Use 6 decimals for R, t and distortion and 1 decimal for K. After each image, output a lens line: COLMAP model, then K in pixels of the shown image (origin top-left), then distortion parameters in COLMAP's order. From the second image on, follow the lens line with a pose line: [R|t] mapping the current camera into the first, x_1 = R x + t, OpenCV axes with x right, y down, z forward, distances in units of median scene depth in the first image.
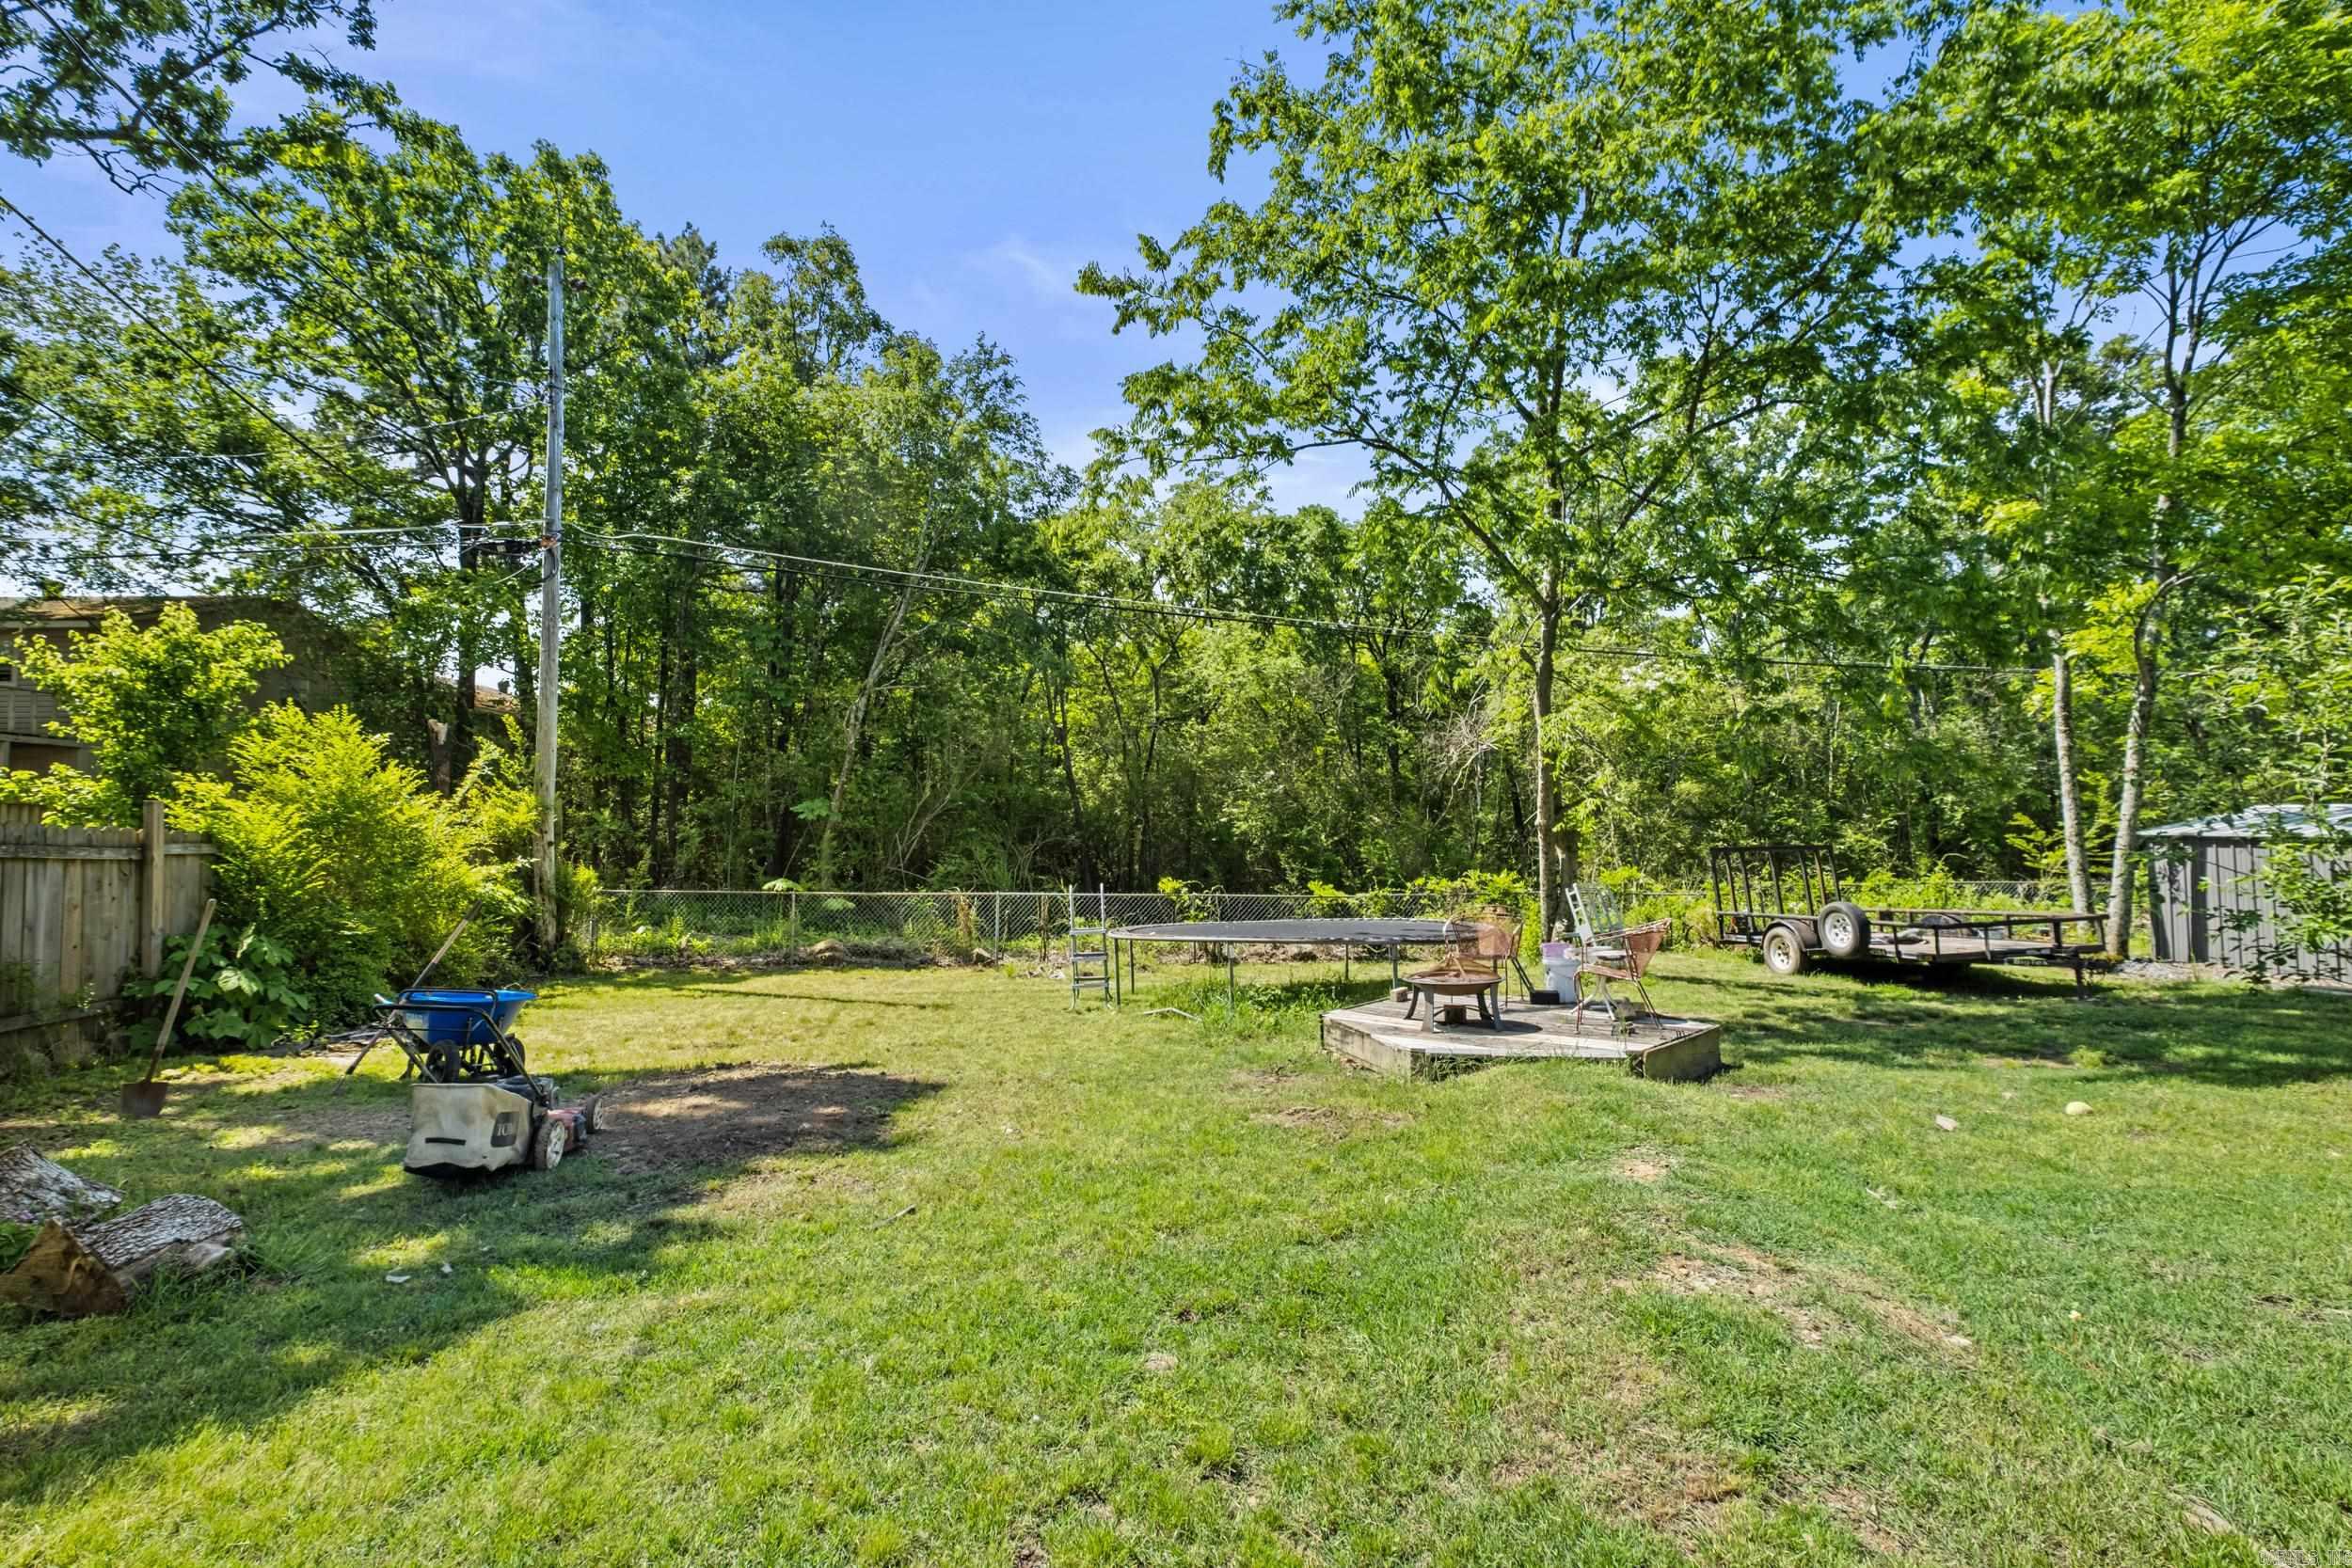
lens RADIAL K [[1020.6, 0, 1165.3], [0, 1020.6, 789.8], [0, 0, 1]] dist [-0.006176, -0.000305]
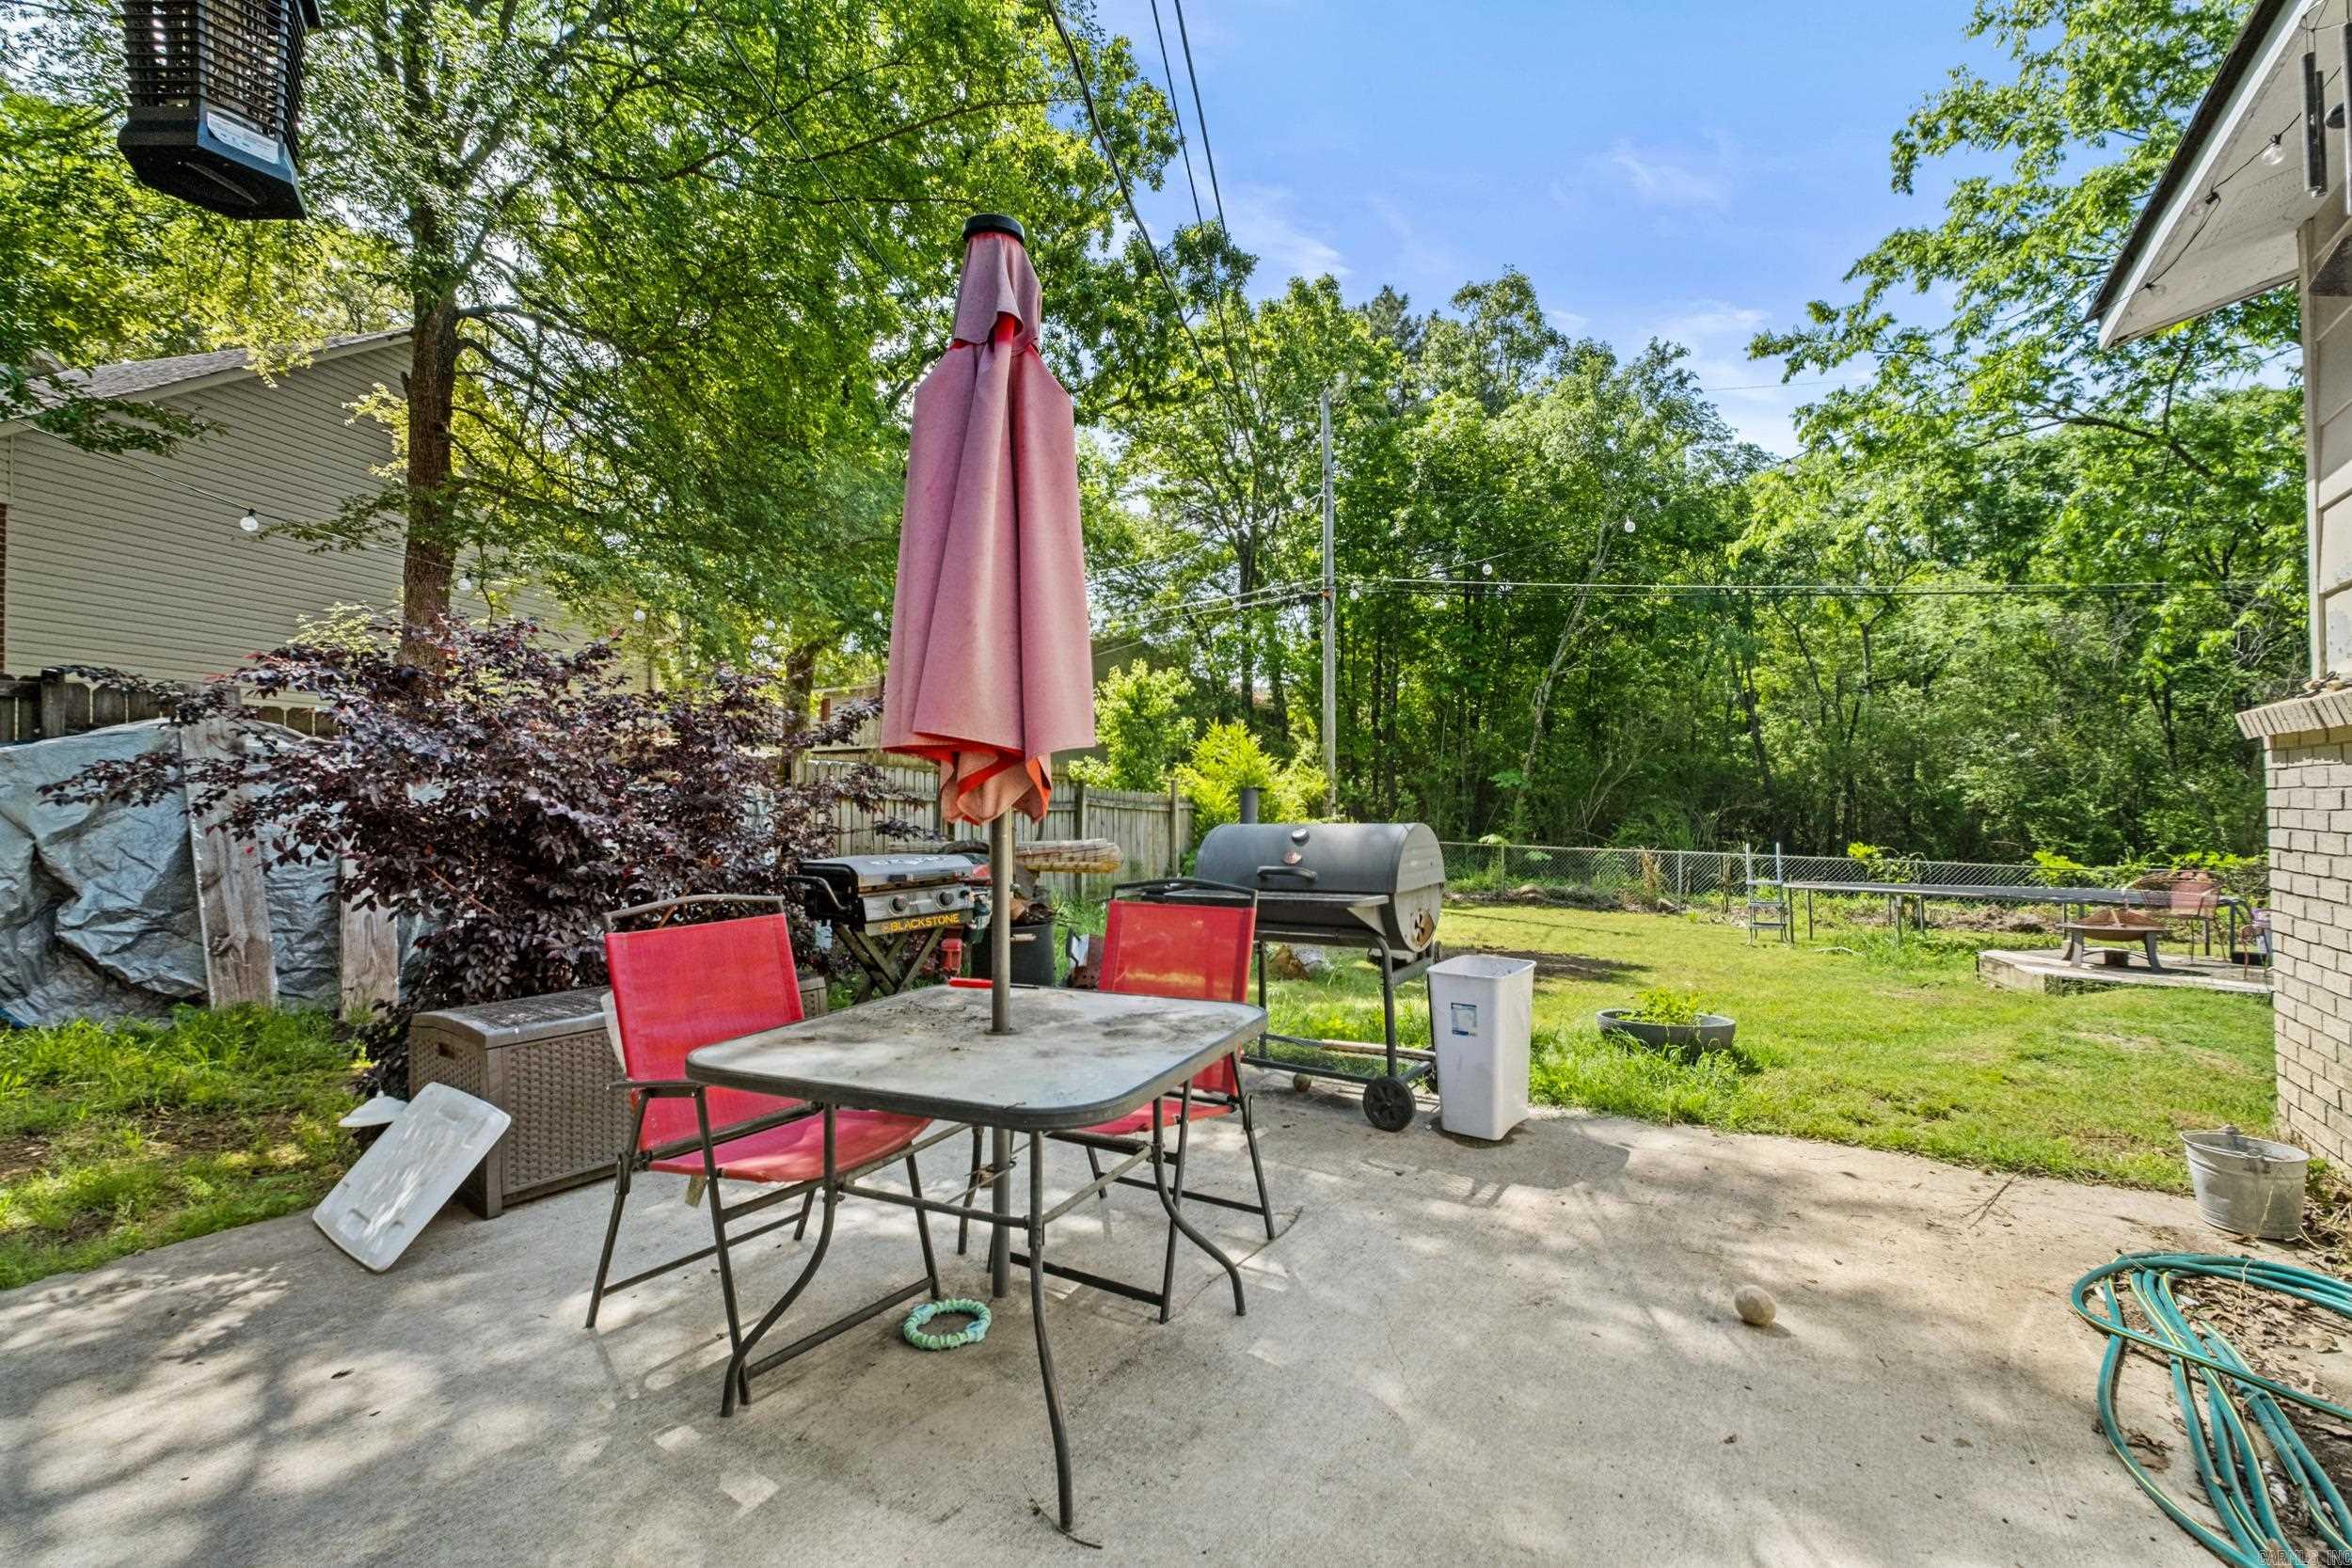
lens RADIAL K [[1020.6, 0, 1151.6], [0, 1020.6, 782.0], [0, 0, 1]] dist [-0.006176, -0.000305]
pose [[0.802126, -0.003404, -0.597146, 0.032440], [0.019118, 0.999618, 0.019982, -0.008871], [0.596849, -0.027444, 0.801884, -0.202221]]
